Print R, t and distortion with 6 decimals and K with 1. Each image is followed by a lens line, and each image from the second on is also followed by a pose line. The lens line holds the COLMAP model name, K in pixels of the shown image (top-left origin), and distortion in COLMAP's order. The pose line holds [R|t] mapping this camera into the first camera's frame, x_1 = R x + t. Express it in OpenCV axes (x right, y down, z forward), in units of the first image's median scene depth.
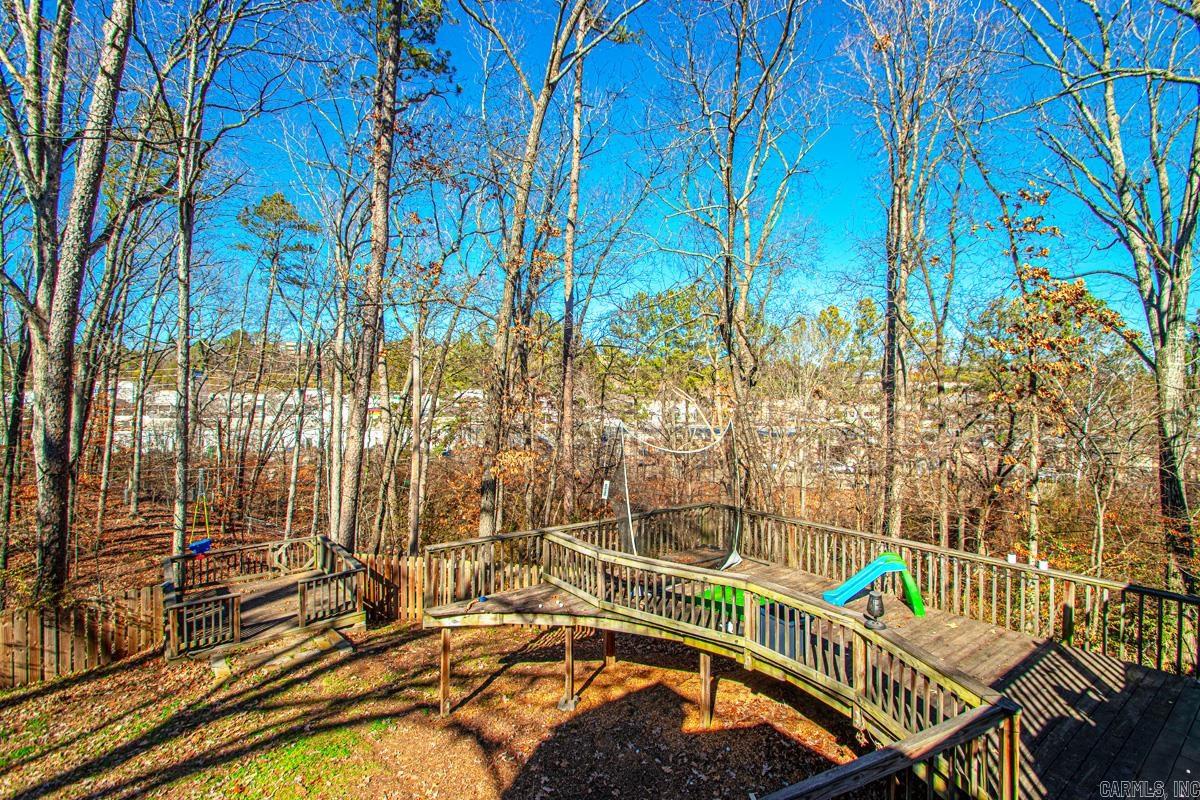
lens RADIAL K [[561.4, 0, 615.8], [0, 561.4, 400.0], [0, 0, 1]] dist [0.031308, -0.010129]
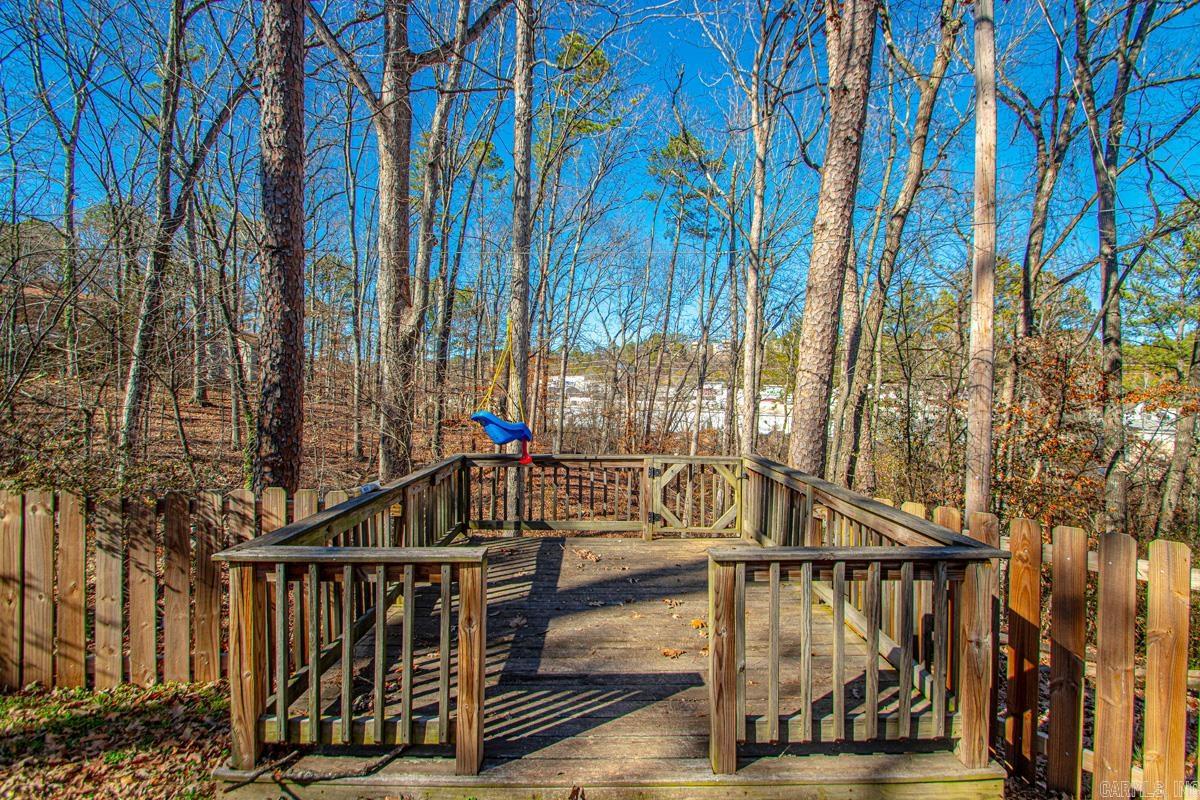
lens RADIAL K [[561.4, 0, 615.8], [0, 561.4, 400.0], [0, 0, 1]] dist [0.031308, -0.010129]
pose [[0.789352, 0.008693, -0.613879, -0.390678], [-0.017008, 0.999826, -0.007711, 0.227463], [0.613705, 0.016528, 0.789362, 0.692399]]
